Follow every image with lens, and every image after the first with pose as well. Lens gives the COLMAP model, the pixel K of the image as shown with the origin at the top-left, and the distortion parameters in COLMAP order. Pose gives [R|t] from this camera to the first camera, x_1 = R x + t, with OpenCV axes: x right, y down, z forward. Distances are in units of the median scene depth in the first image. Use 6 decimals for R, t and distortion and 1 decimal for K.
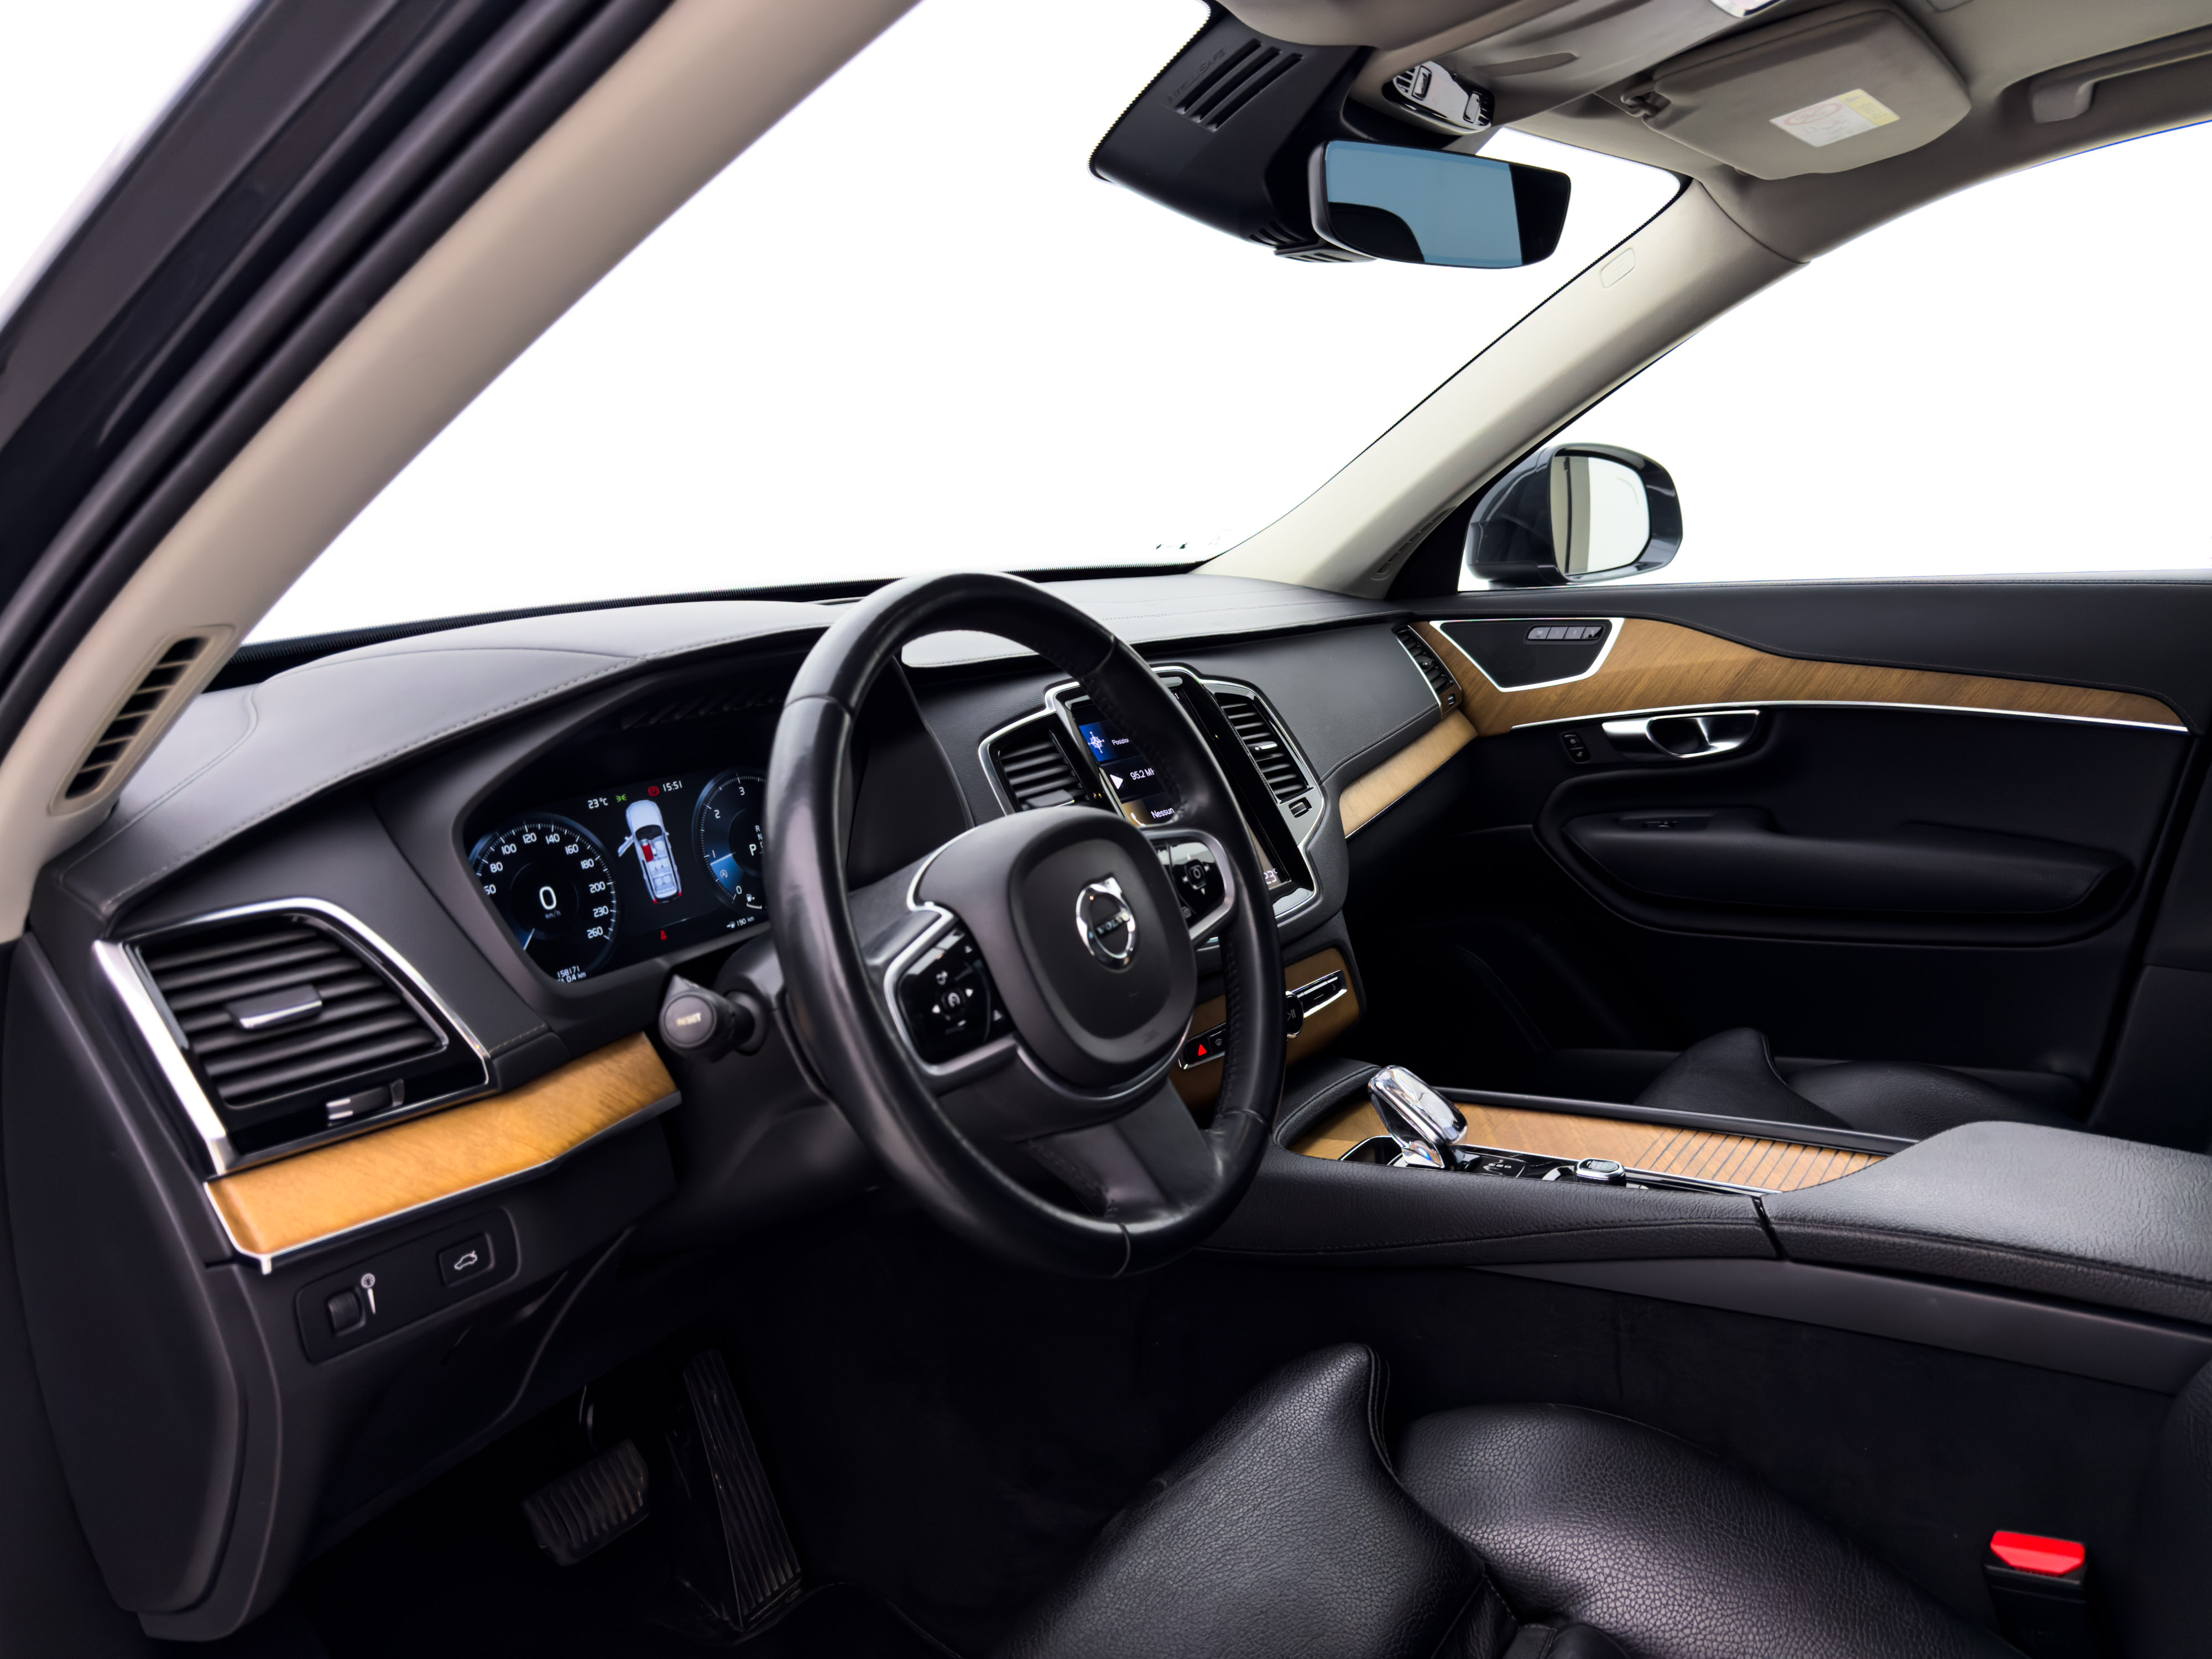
lens RADIAL K [[1582.1, 0, 1104.9], [0, 1582.1, 811.8], [0, 0, 1]] dist [0.037254, -0.039893]
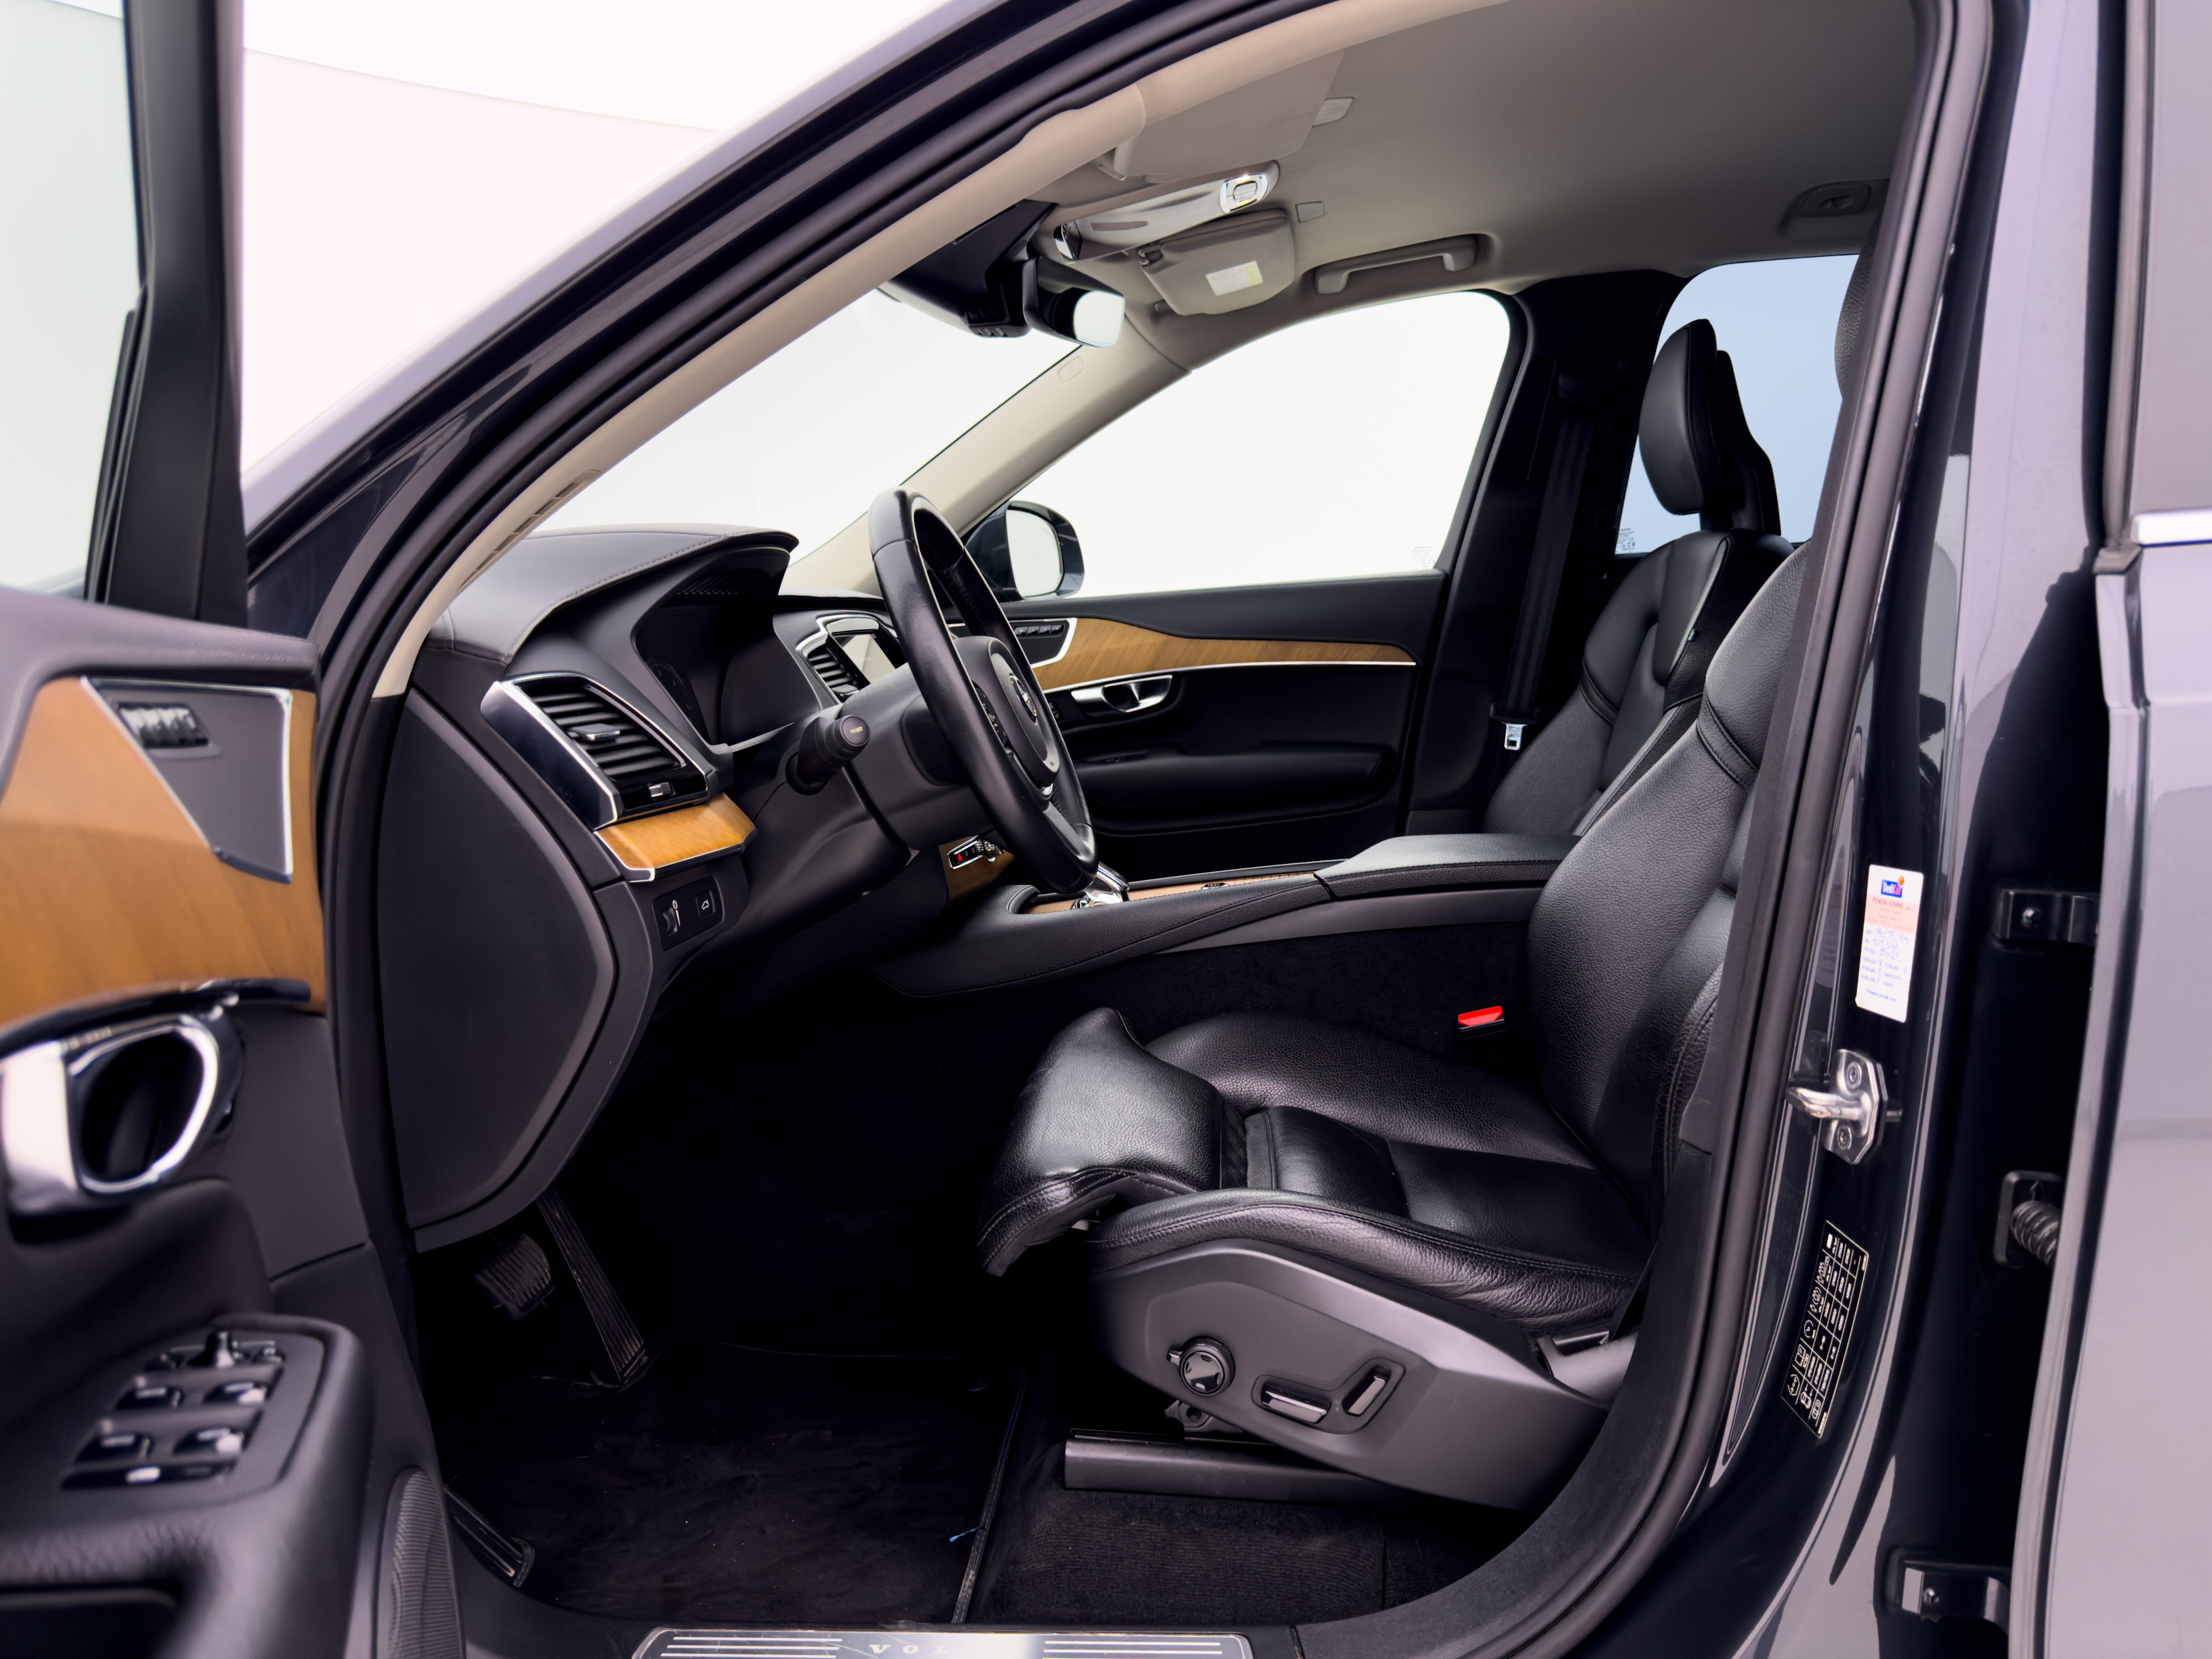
lens RADIAL K [[1582.1, 0, 1096.6], [0, 1582.1, 840.8], [0, 0, 1]] dist [0.037254, -0.039893]
pose [[0.876042, -0.076389, 0.476145, -0.392949], [0.113481, 0.992302, -0.049593, 0.168022], [-0.468691, 0.097480, 0.877967, -0.260859]]
